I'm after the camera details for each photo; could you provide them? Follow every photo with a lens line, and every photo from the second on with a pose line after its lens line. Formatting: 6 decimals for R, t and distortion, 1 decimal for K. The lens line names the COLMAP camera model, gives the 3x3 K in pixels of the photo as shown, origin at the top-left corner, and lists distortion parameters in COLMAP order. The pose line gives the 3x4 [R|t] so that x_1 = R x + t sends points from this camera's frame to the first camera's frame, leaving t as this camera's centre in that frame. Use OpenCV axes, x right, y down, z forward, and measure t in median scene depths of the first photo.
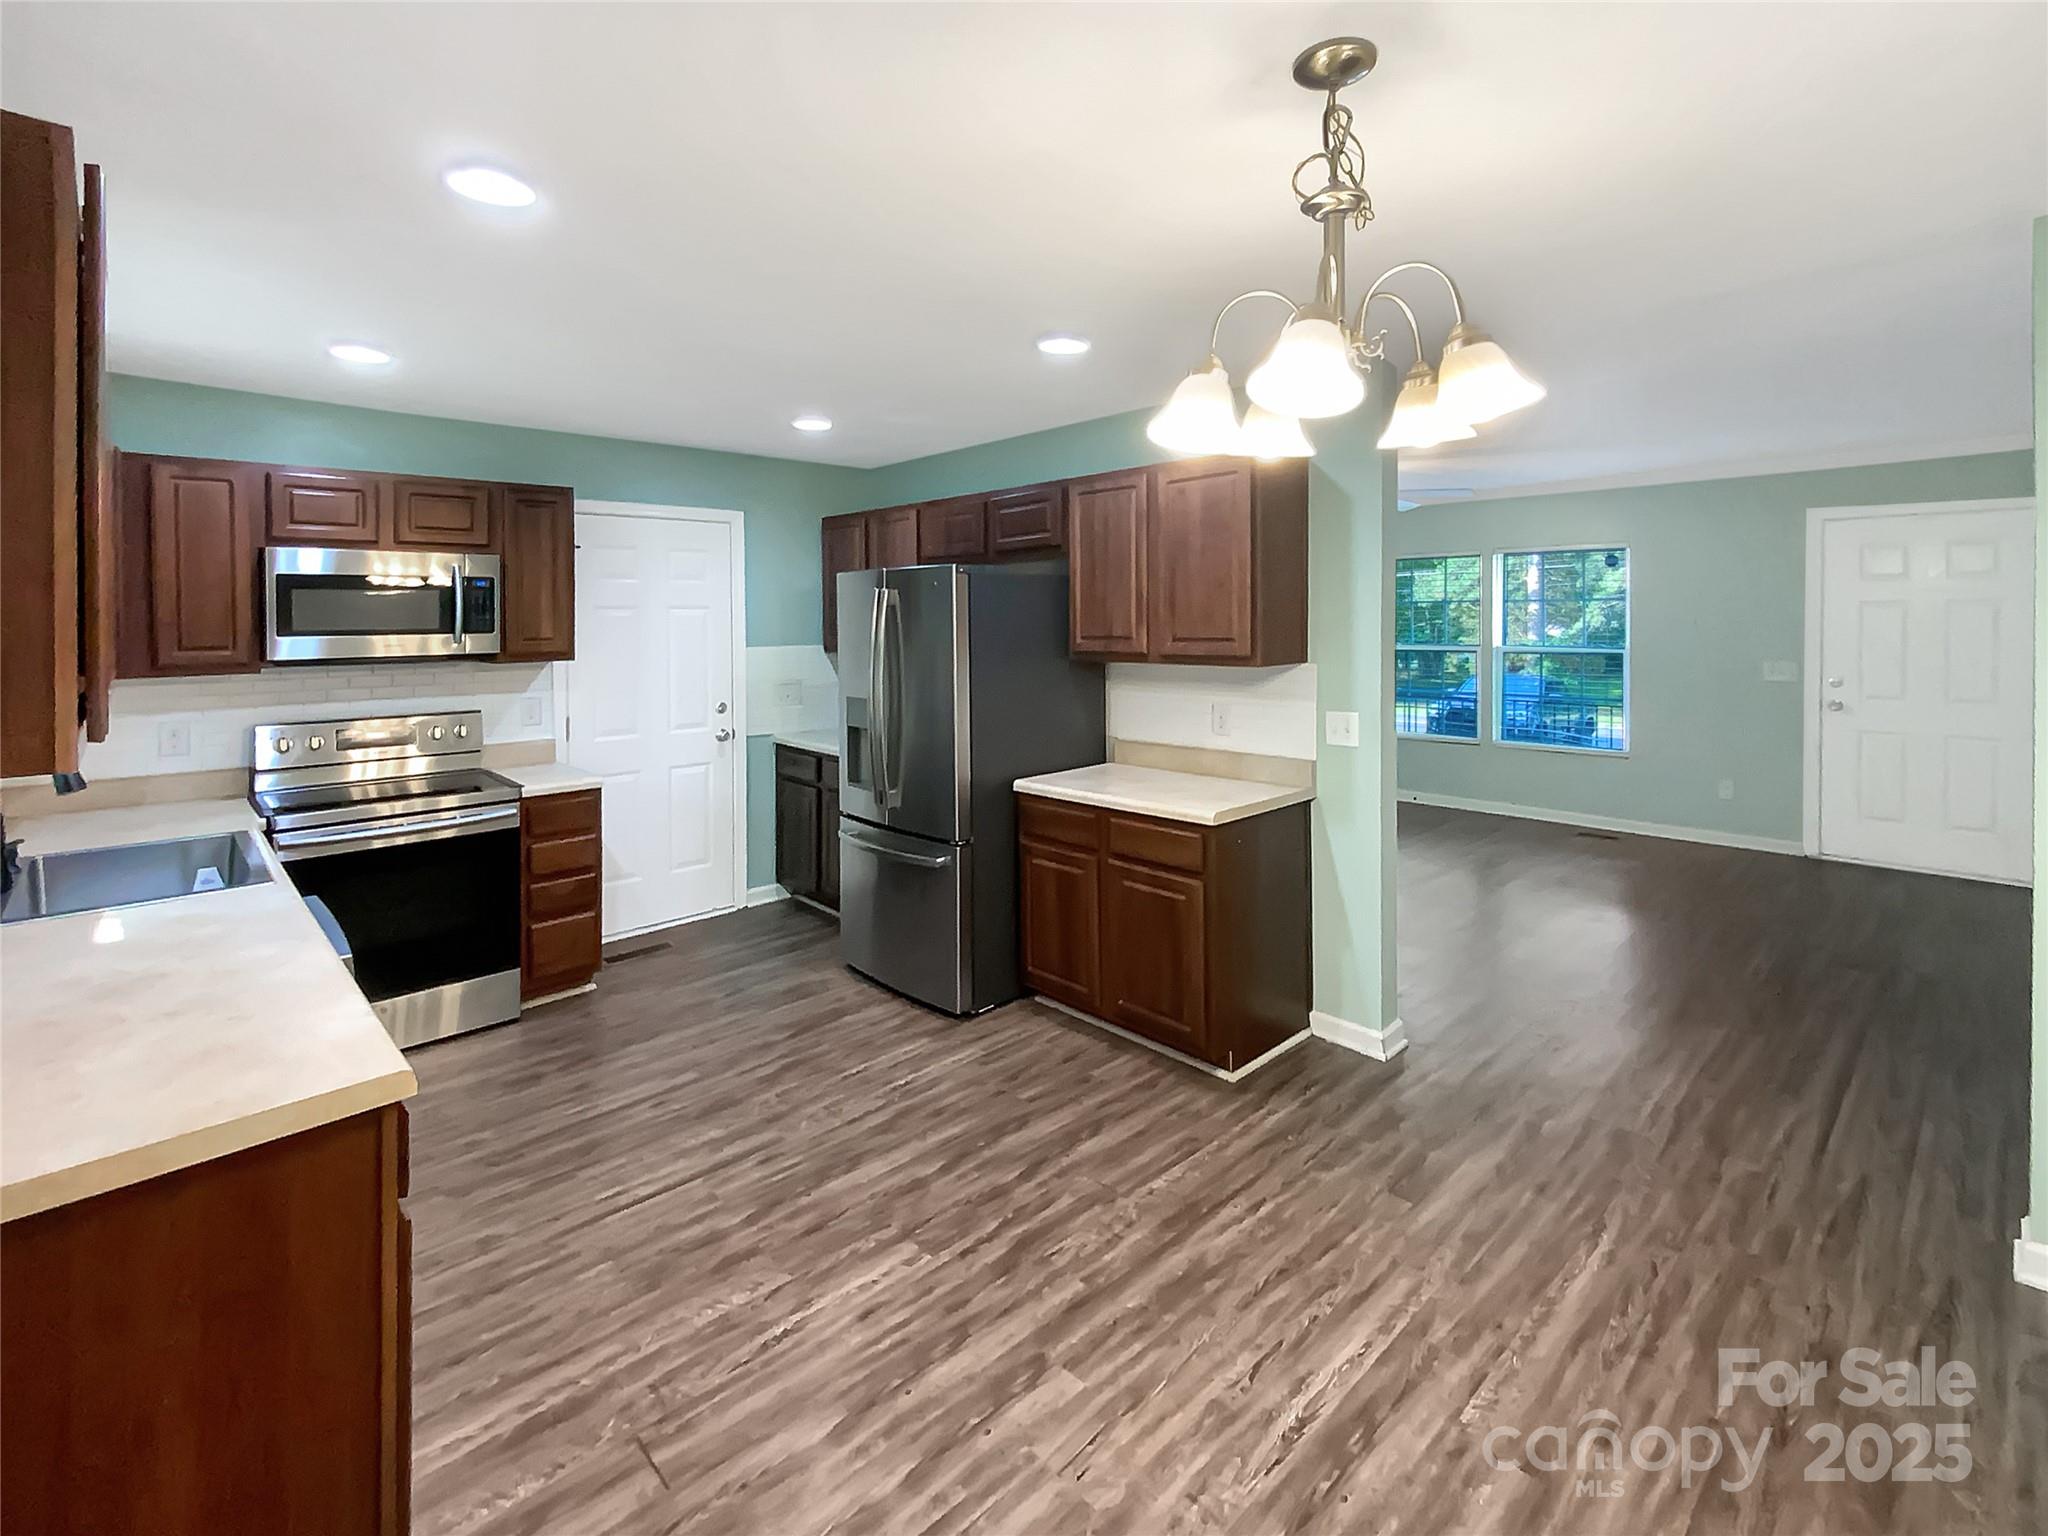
lens RADIAL K [[916.5, 0, 1024.0], [0, 916.5, 768.0], [0, 0, 1]] dist [-0.000993, 0.000341]
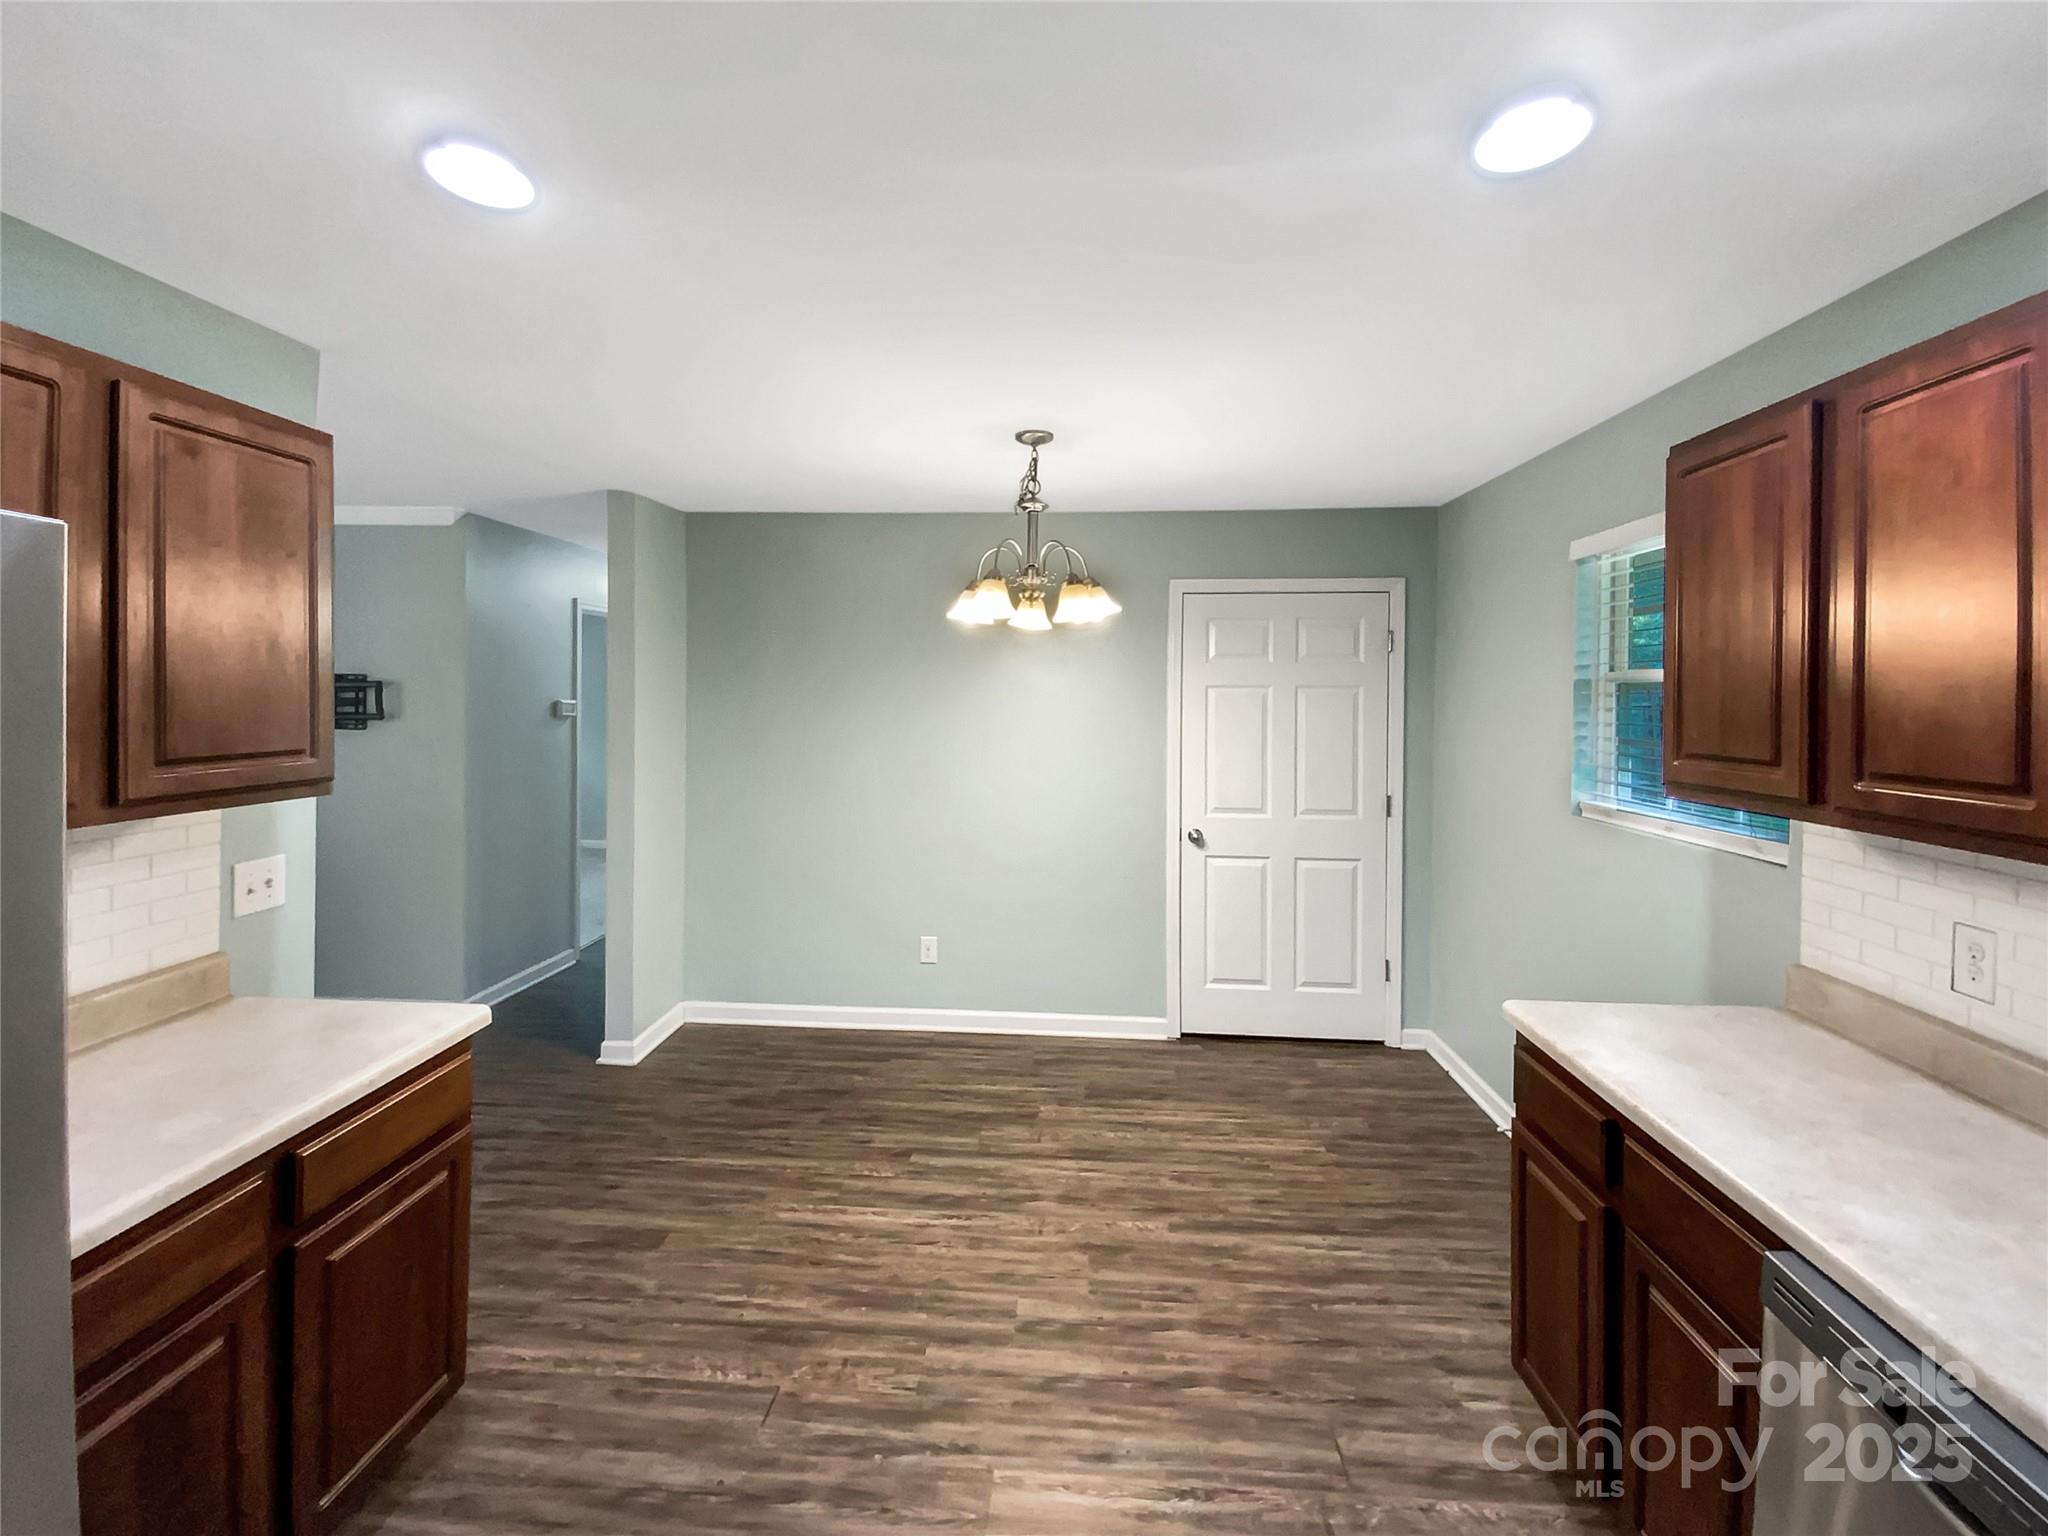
lens RADIAL K [[916.5, 0, 1024.0], [0, 916.5, 768.0], [0, 0, 1]] dist [-0.000993, 0.000341]
pose [[-0.679853, -0.047605, 0.731802, -0.768634], [0.128514, 0.974715, 0.182799, -0.261980], [-0.722000, 0.218323, -0.656545, 1.525147]]
